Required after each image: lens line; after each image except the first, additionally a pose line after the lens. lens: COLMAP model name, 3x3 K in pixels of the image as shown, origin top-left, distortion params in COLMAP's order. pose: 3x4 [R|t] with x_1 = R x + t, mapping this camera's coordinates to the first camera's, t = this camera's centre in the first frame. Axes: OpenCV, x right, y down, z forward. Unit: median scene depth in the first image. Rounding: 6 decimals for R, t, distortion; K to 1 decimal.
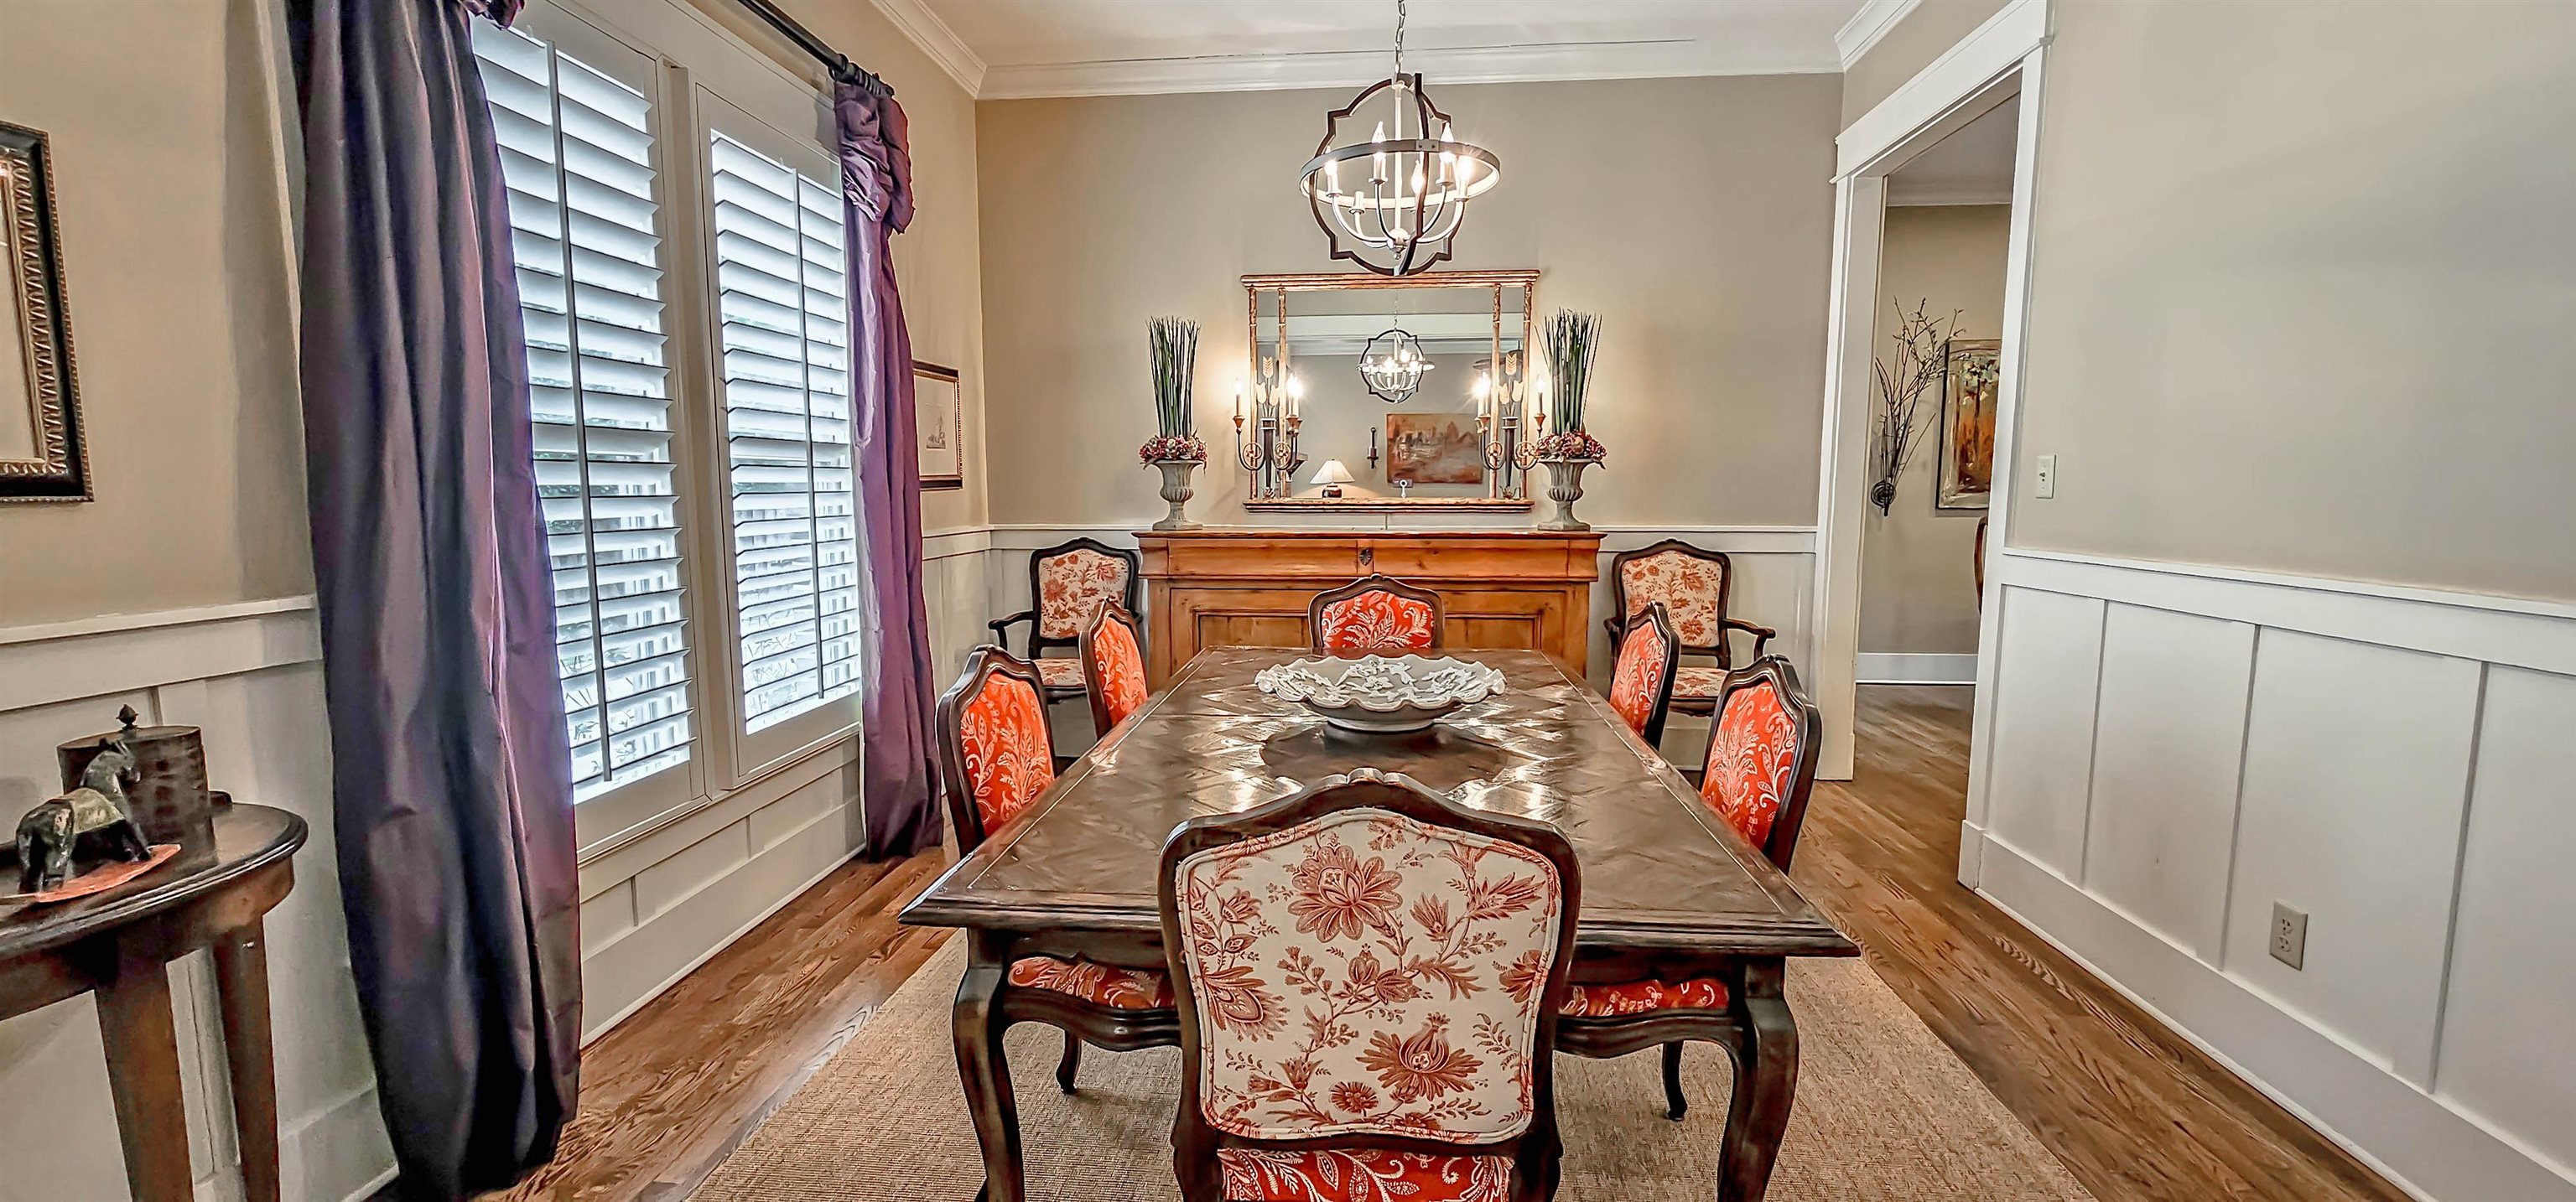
lens RADIAL K [[1065.1, 0, 1302.0], [0, 1065.1, 613.4], [0, 0, 1]] dist [0.001574, -0.000018]
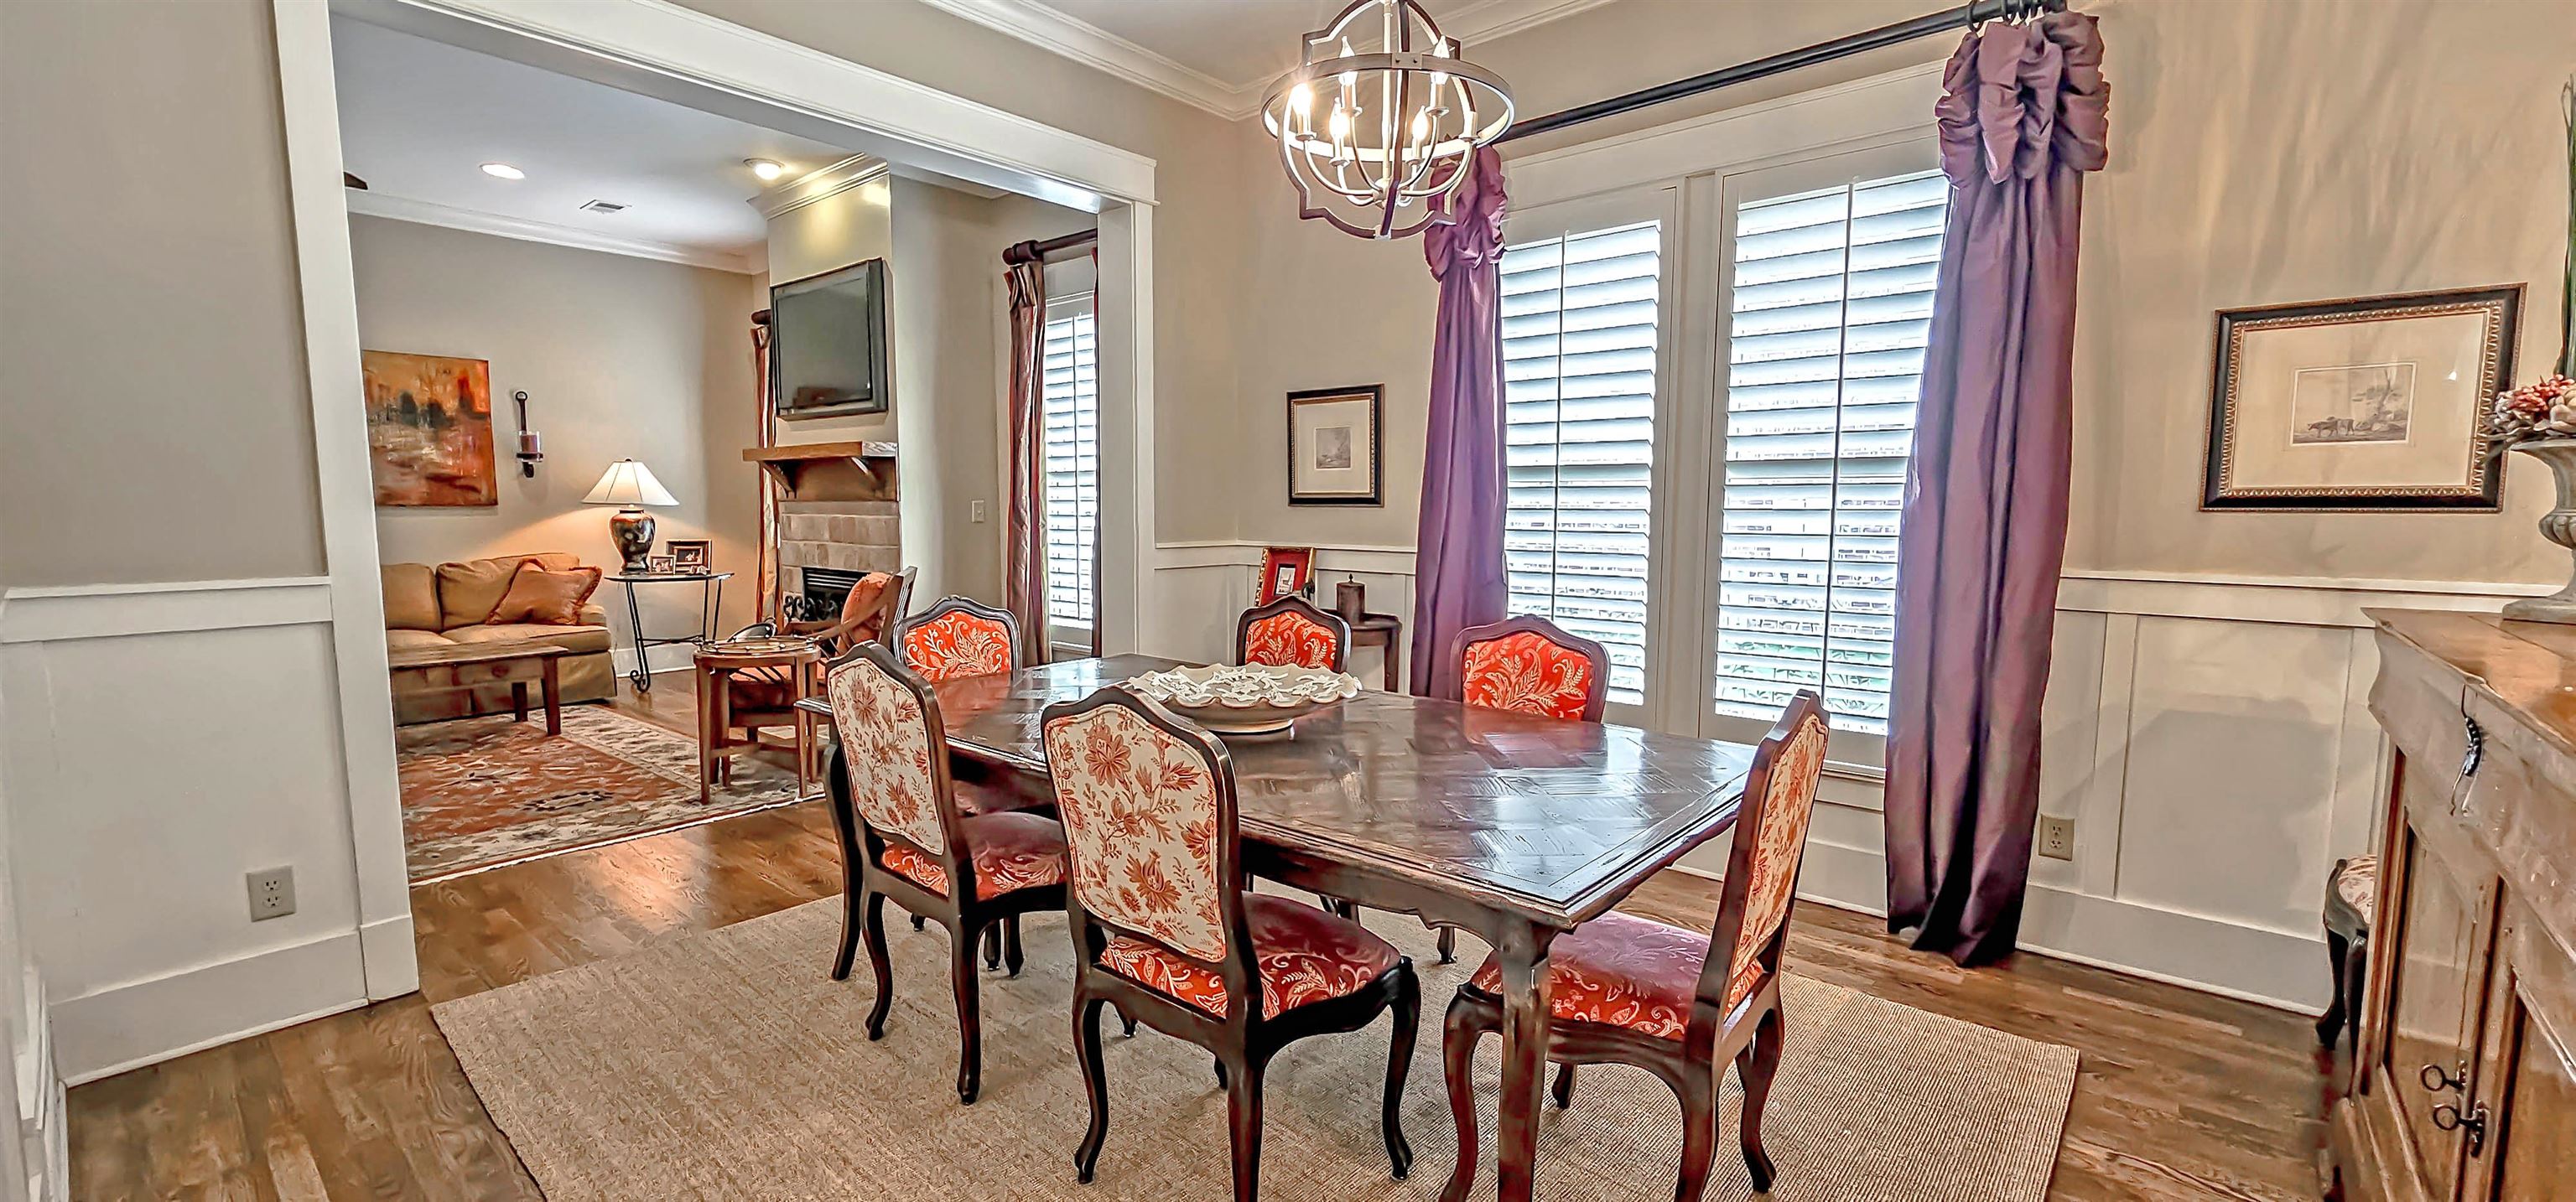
lens RADIAL K [[1066.2, 0, 1288.0], [0, 1066.2, 601.0], [0, 0, 1]] dist [0.001578, 0.000104]
pose [[-0.590464, 0.076177, -0.803461, 0.664843], [-0.097220, 0.981572, 0.164512, -0.148481], [0.801187, 0.175251, -0.572177, 1.221859]]
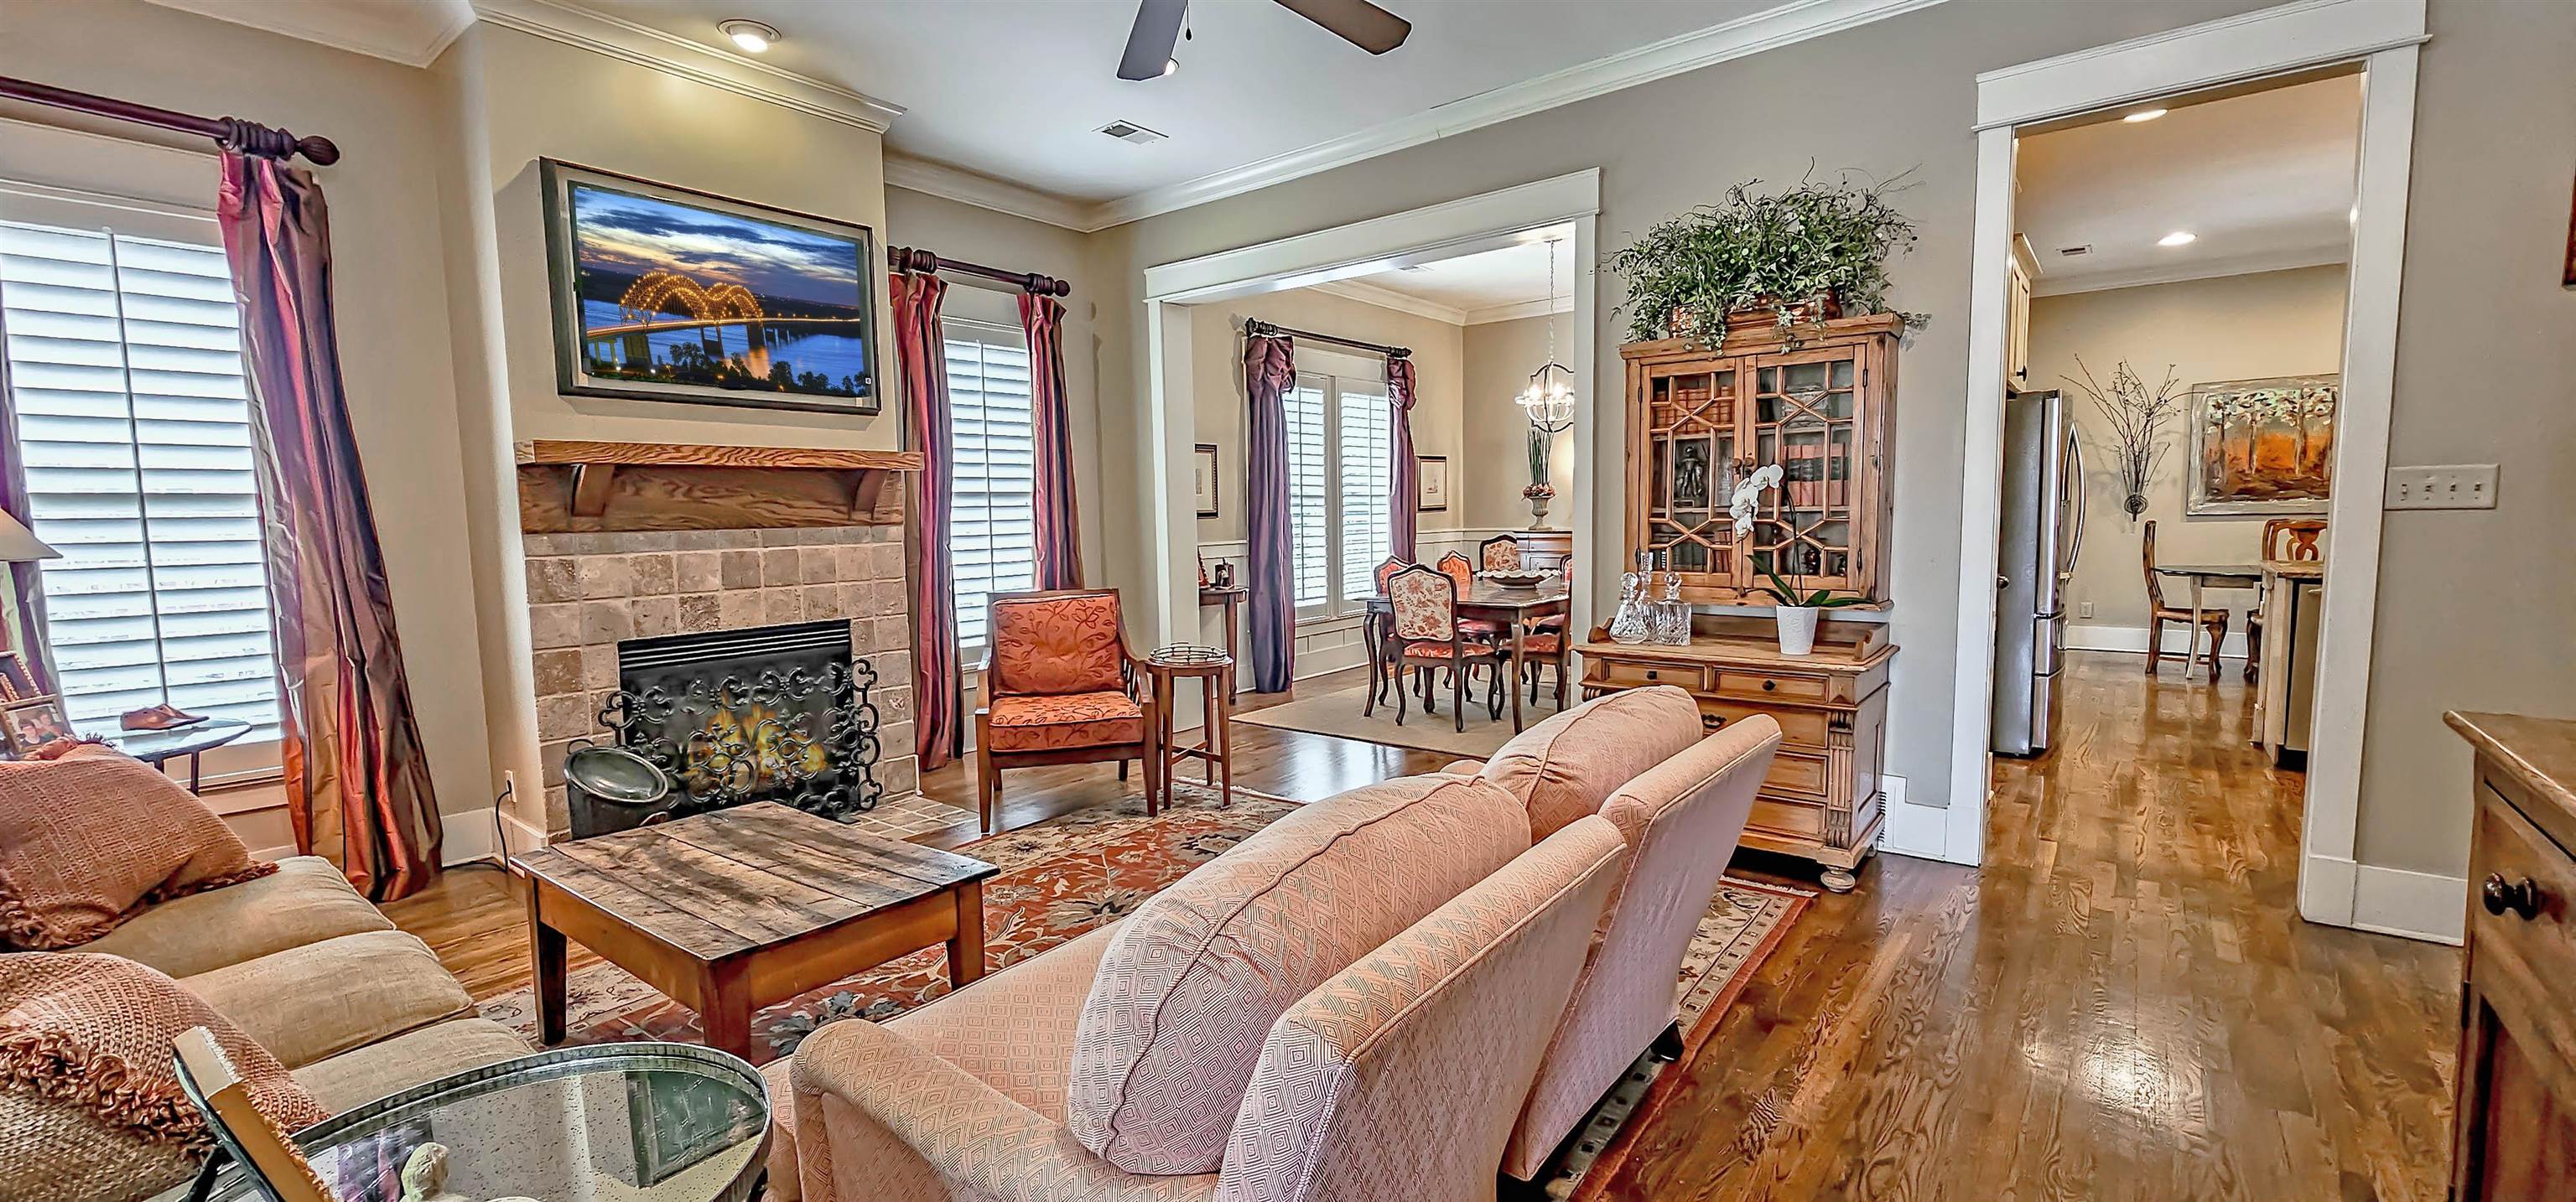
lens RADIAL K [[1057.0, 0, 1294.3], [0, 1057.0, 609.6], [0, 0, 1]] dist [0.000874, 0.000064]
pose [[0.832014, 0.038124, -0.553442, 0.892471], [-0.048751, 0.998801, -0.004486, 0.154003], [0.552608, 0.030713, 0.832875, -1.365050]]
